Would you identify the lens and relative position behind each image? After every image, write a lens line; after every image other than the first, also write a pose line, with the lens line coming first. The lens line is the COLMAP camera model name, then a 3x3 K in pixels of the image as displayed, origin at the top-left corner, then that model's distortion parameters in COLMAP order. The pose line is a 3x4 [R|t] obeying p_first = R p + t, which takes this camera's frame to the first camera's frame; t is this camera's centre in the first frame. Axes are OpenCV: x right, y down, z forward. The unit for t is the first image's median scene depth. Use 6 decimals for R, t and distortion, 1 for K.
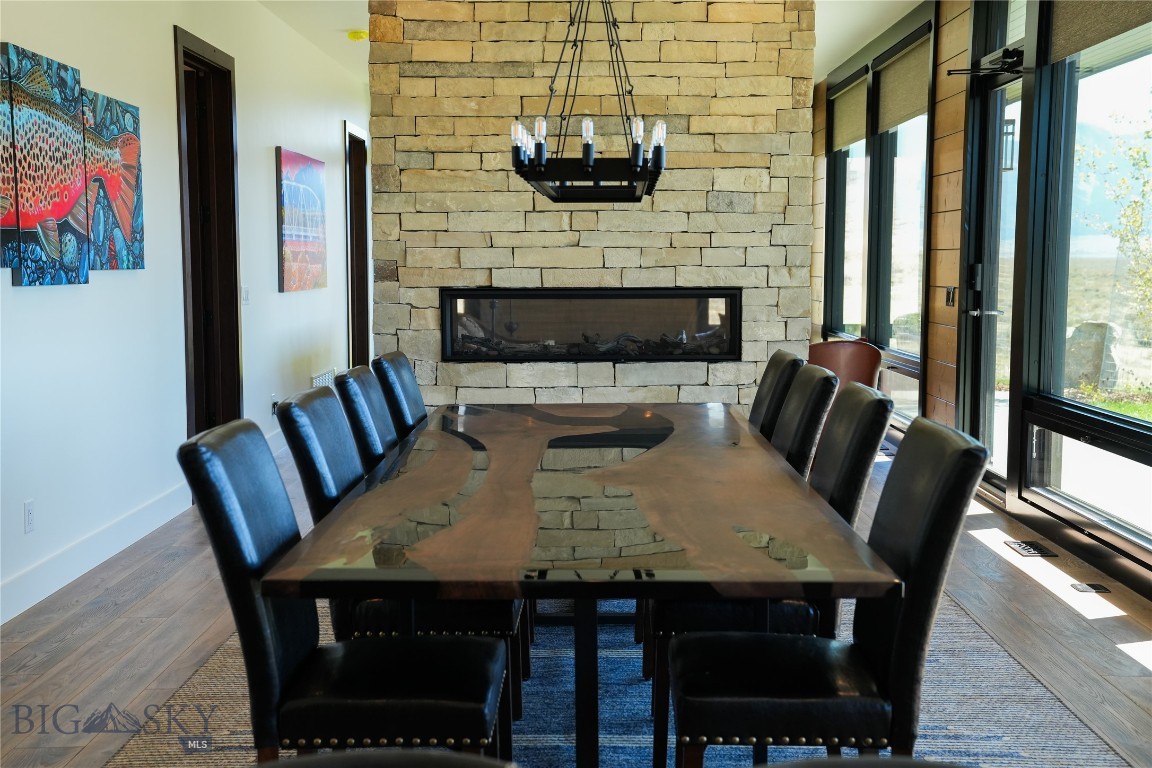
lens RADIAL K [[1346.6, 0, 574.7], [0, 1346.6, 375.2], [0, 0, 1]] dist [0.124872, 0.000000]
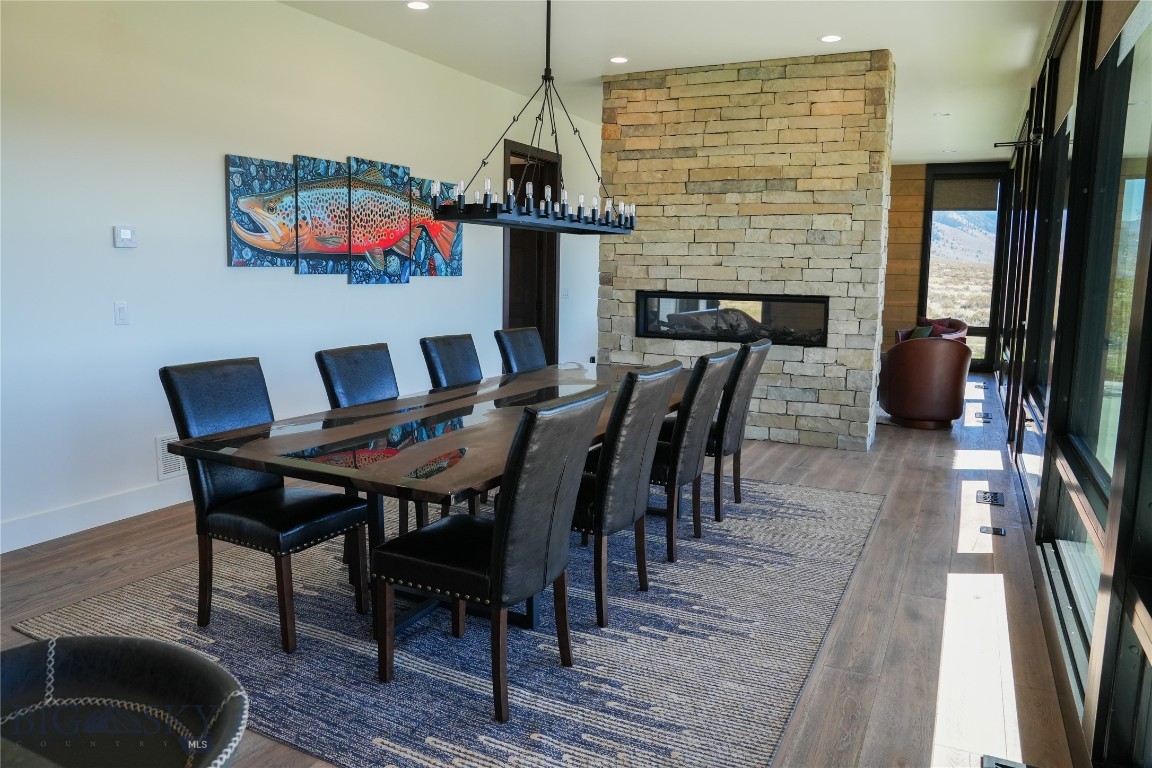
lens RADIAL K [[814.7, 0, 564.3], [0, 814.7, 370.1], [0, 0, 1]] dist [-0.105044, 0.072766]
pose [[0.892664, 0.070328, -0.445202, 0.264003], [-0.055311, 0.997379, 0.046652, -0.010918], [0.447316, -0.017020, 0.894214, 0.101766]]
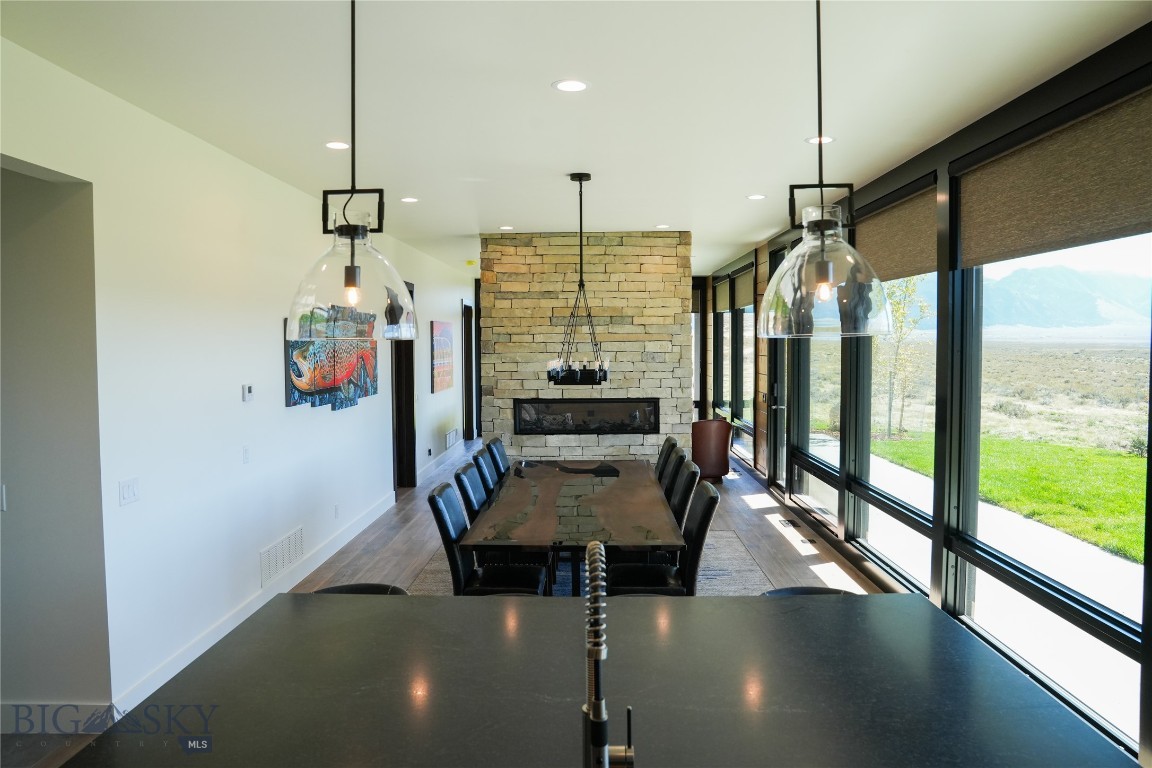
lens RADIAL K [[814.7, 0, 574.1], [0, 814.7, 375.5], [0, 0, 1]] dist [-0.105044, 0.072766]
pose [[0.999860, -0.005335, -0.015844, 0.013432], [0.004623, 0.998992, -0.044654, -0.045013], [0.016066, 0.044574, 0.998877, -0.251594]]
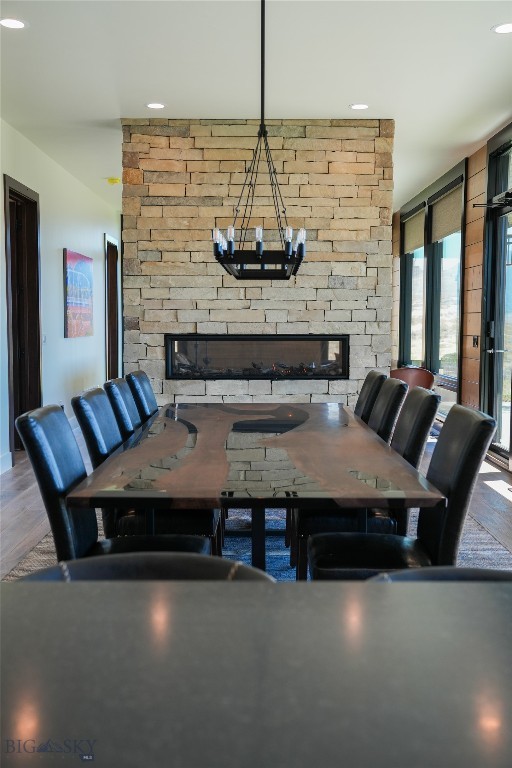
lens RADIAL K [[839.9, 0, 256.6], [0, 839.9, 382.7], [0, 0, 1]] dist [0.073713, 0.000000]
pose [[0.999878, 0.002873, 0.015329, -0.004304], [-0.002654, 0.999895, -0.014261, 0.008632], [-0.015369, 0.014219, 0.999781, -0.018166]]
